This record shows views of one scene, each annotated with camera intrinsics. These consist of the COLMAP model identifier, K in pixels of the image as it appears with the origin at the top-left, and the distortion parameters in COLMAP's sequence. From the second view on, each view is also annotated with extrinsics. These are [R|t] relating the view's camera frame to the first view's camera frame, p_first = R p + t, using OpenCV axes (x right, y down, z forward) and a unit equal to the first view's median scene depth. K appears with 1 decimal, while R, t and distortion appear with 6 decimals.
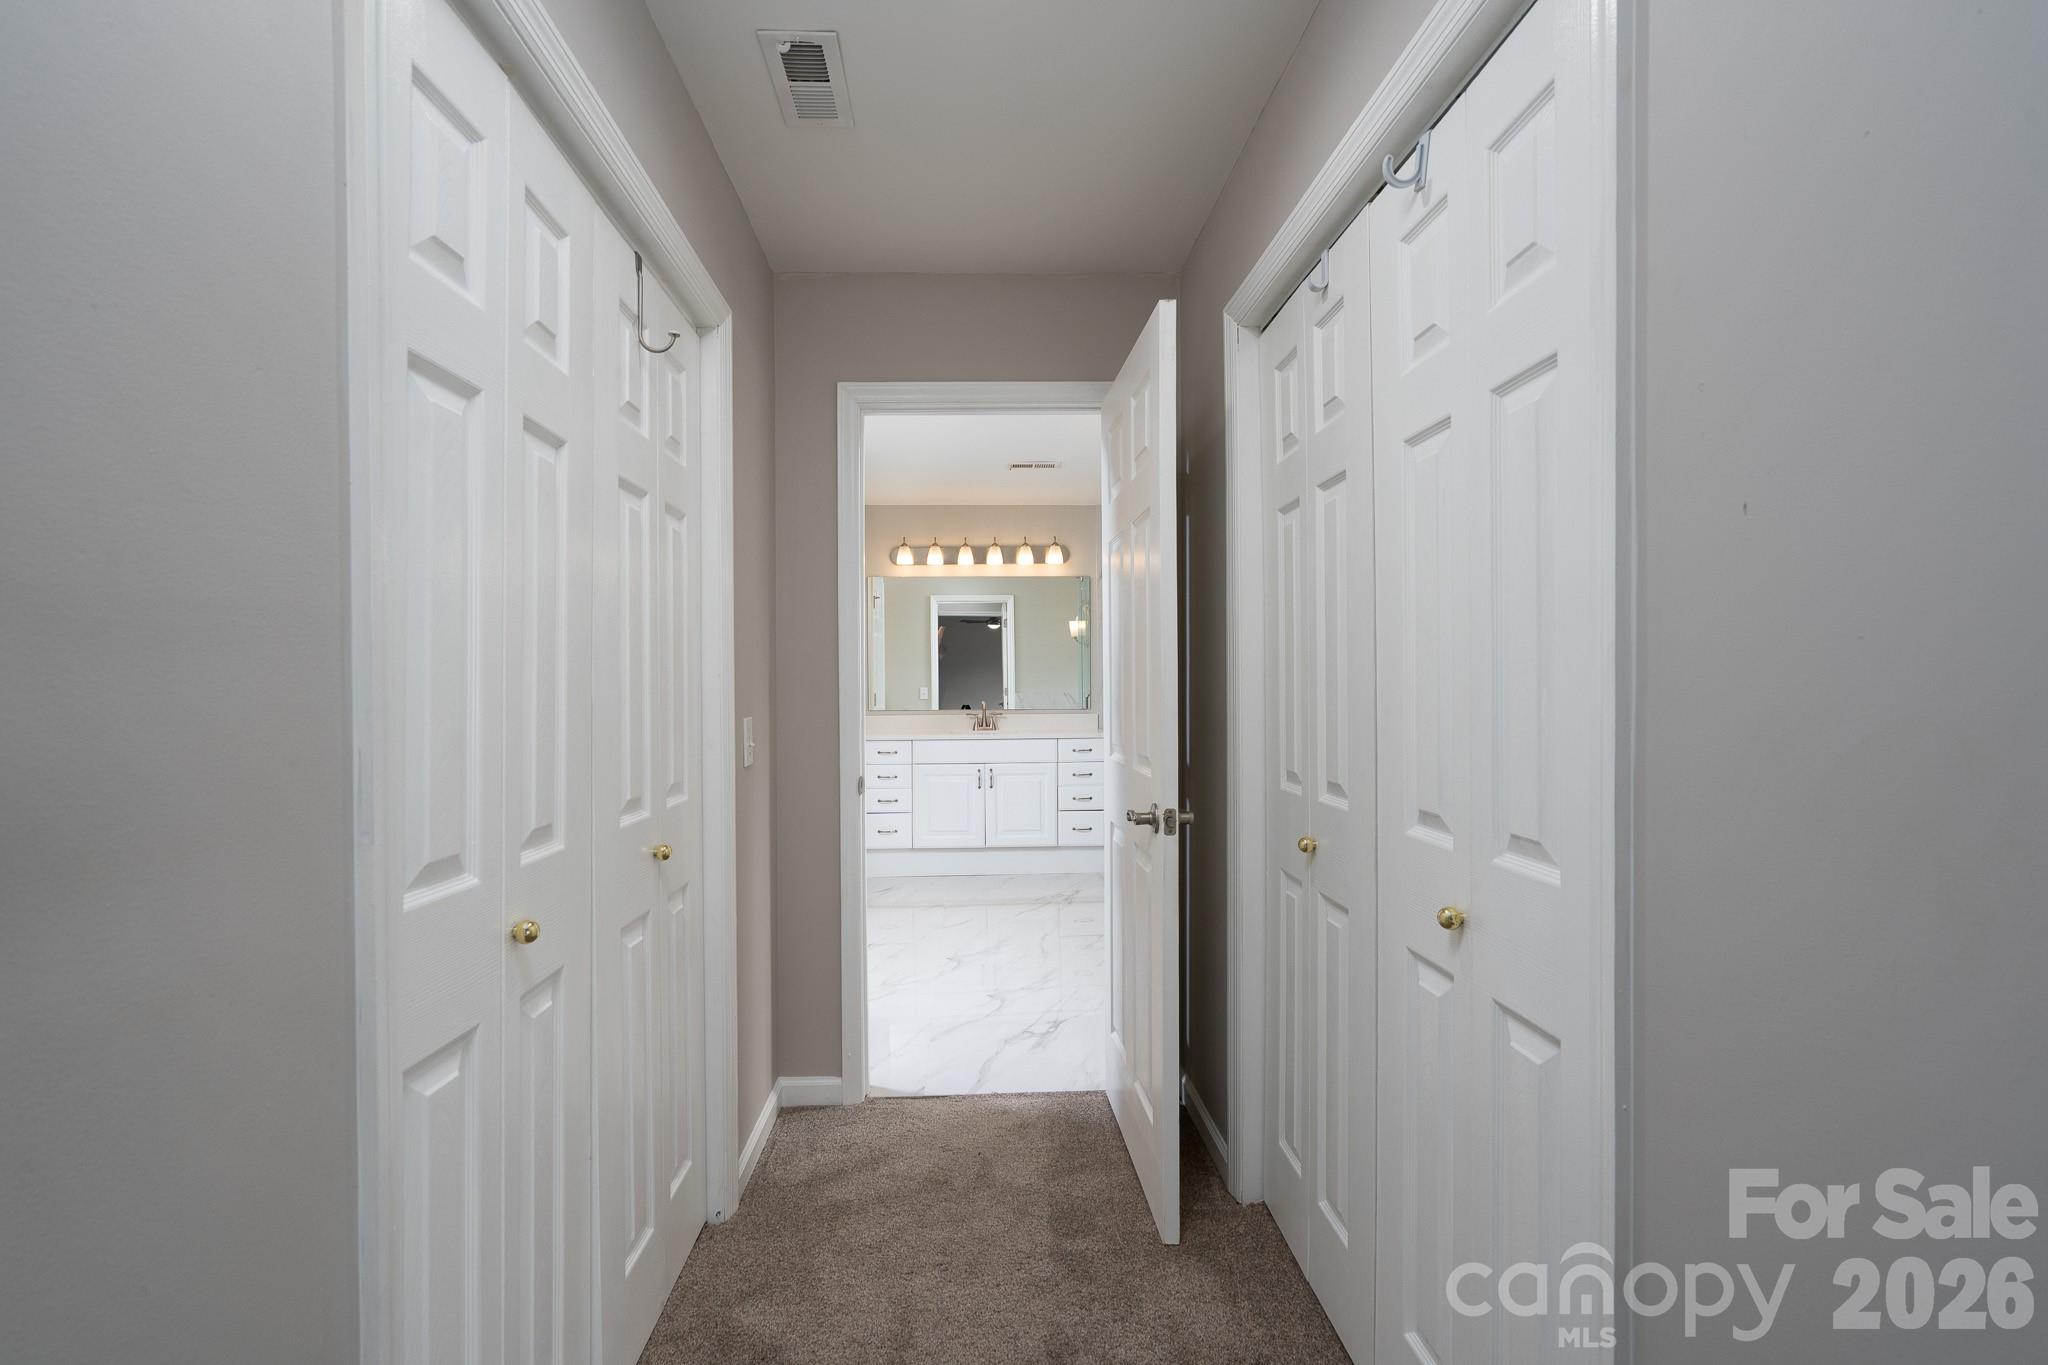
lens RADIAL K [[935.9, 0, 1017.1], [0, 935.9, 695.1], [0, 0, 1]] dist [-0.001849, -0.000446]
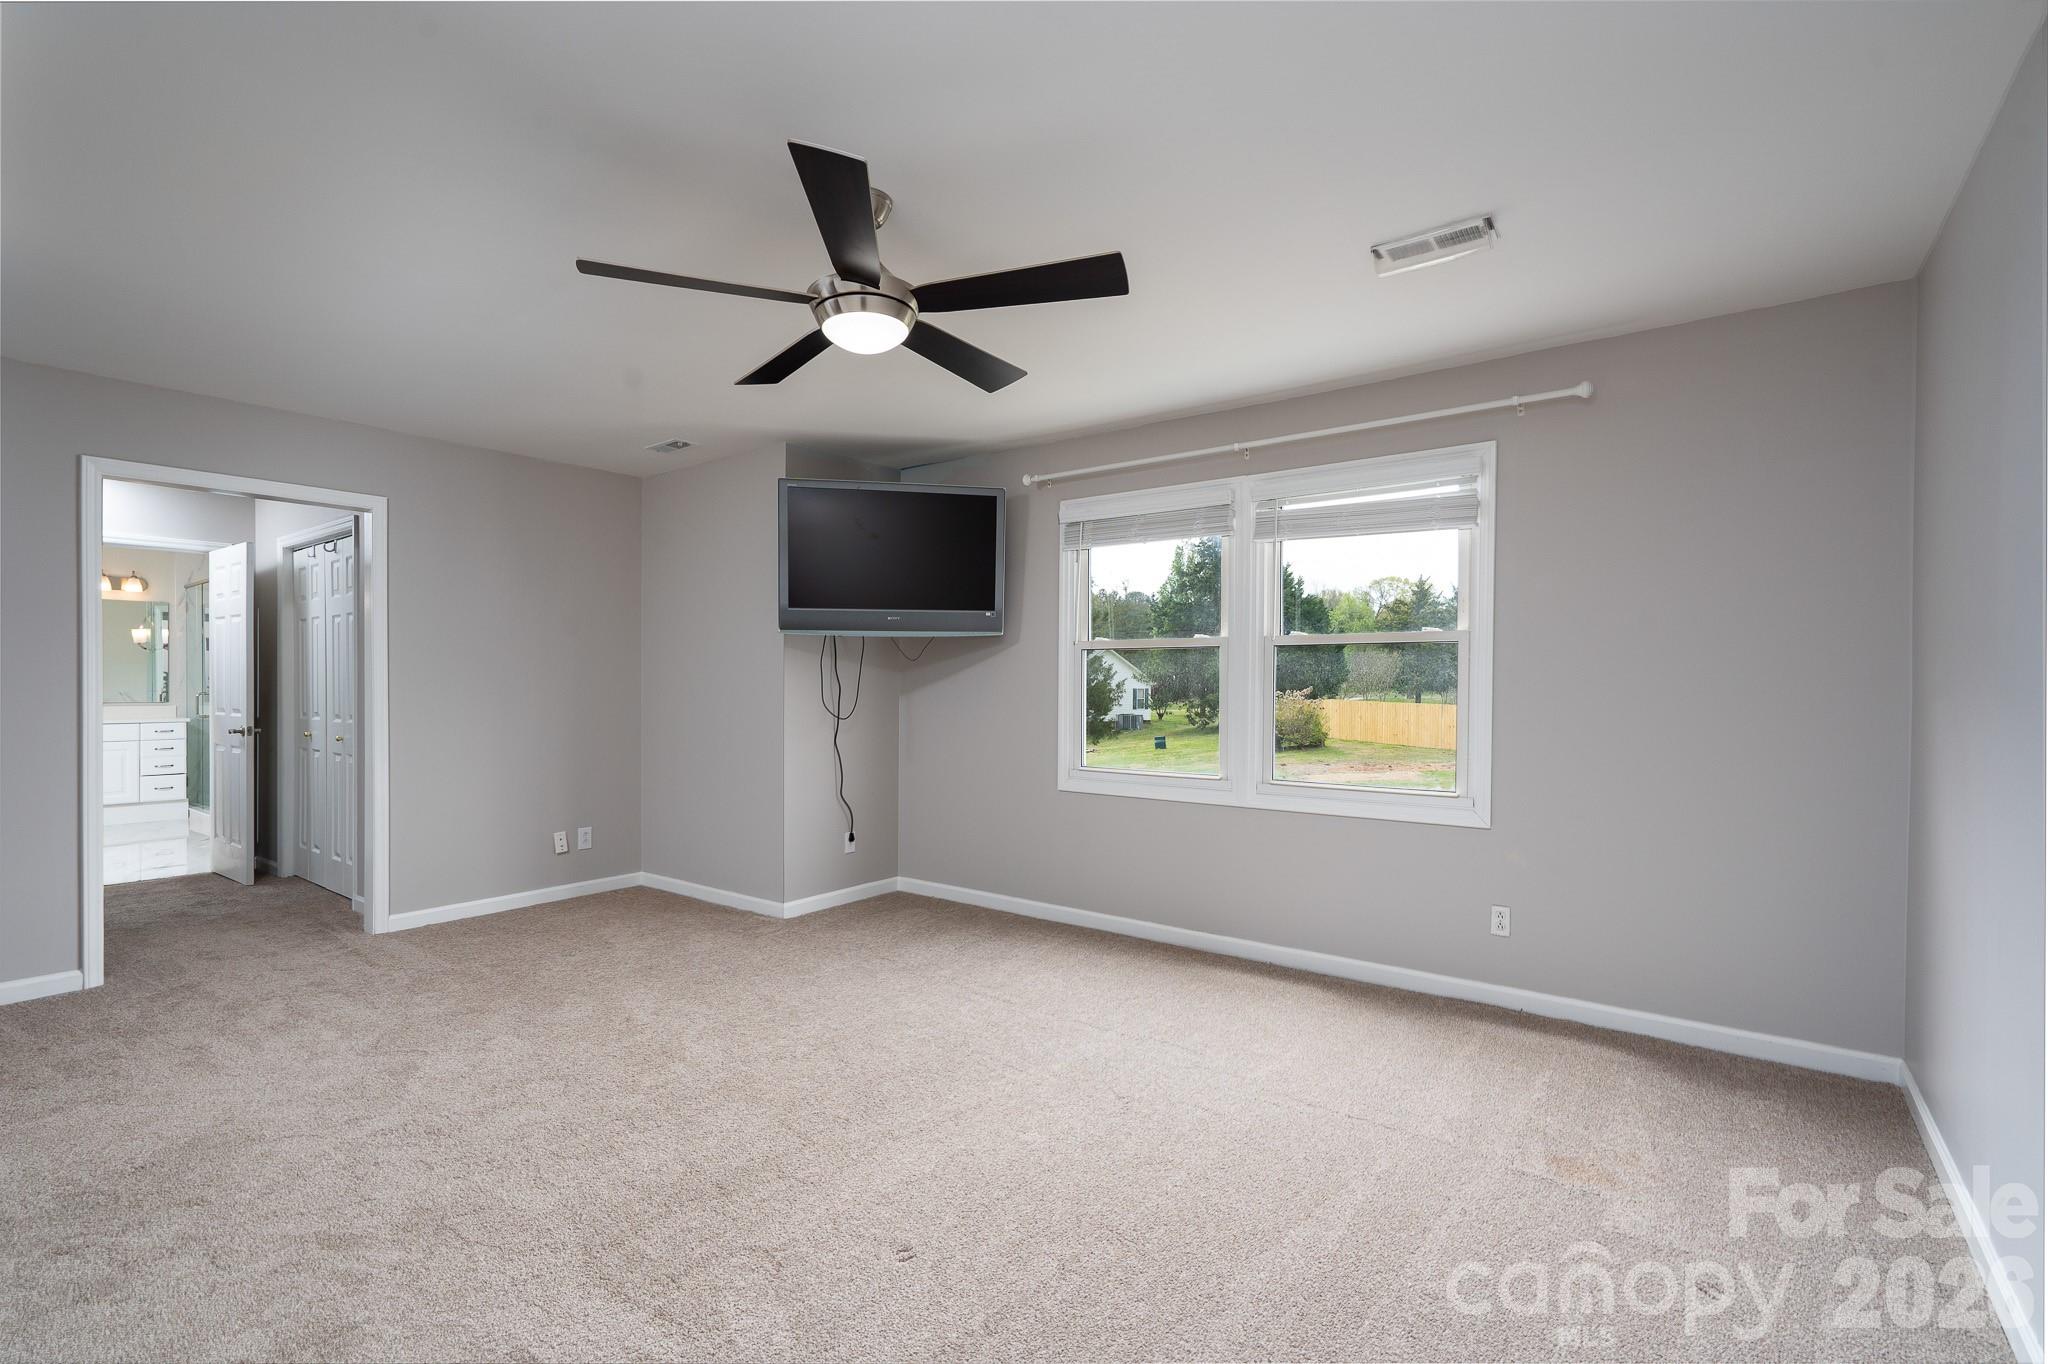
lens RADIAL K [[935.9, 0, 1017.1], [0, 935.9, 694.6], [0, 0, 1]] dist [-0.001849, -0.000446]
pose [[0.653589, 0.001020, 0.756849, -0.399392], [0.003850, 0.999982, -0.004673, 0.043312], [-0.756840, 0.005968, 0.653573, -2.262486]]
